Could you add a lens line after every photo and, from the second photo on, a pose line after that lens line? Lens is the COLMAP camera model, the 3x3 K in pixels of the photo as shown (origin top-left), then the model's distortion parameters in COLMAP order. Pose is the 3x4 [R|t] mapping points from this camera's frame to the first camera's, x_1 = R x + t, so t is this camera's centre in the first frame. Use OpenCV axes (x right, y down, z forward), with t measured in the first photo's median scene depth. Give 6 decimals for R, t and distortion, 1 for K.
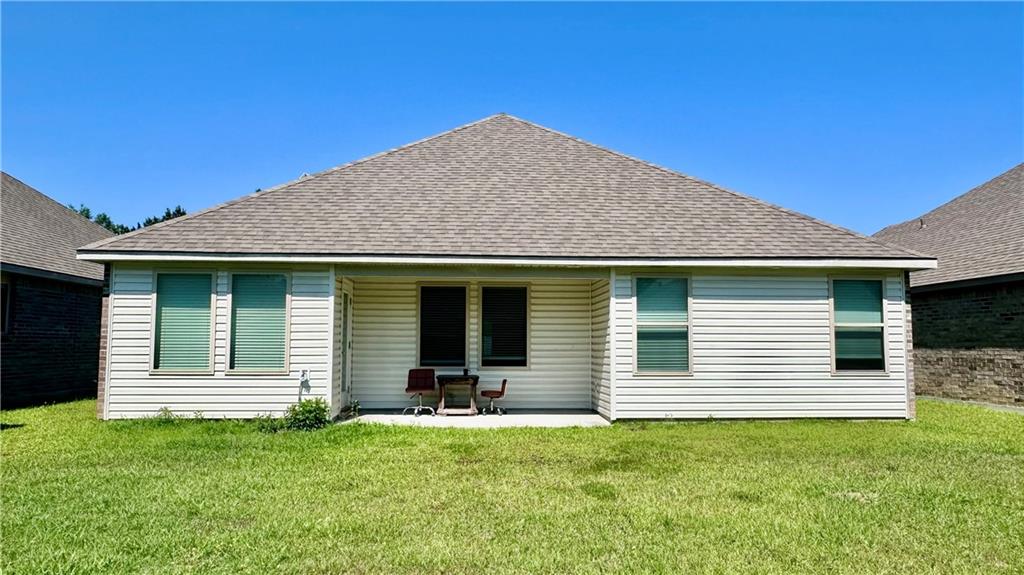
lens RADIAL K [[714.1, 0, 511.9], [0, 714.1, 286.6], [0, 0, 1]] dist [0.013316, 0.001061]
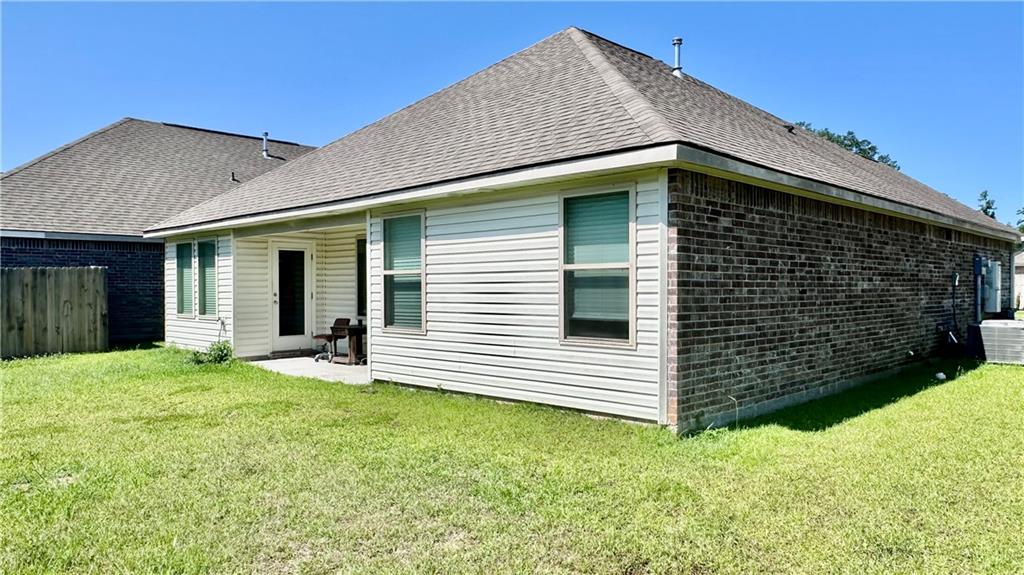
lens RADIAL K [[714.1, 0, 511.9], [0, 714.1, 289.5], [0, 0, 1]] dist [0.013316, 0.001061]
pose [[0.655786, -0.003404, -0.754939, 0.912707], [0.064034, 0.996637, 0.051130, 0.037128], [0.752226, -0.081872, 0.653799, 0.536012]]
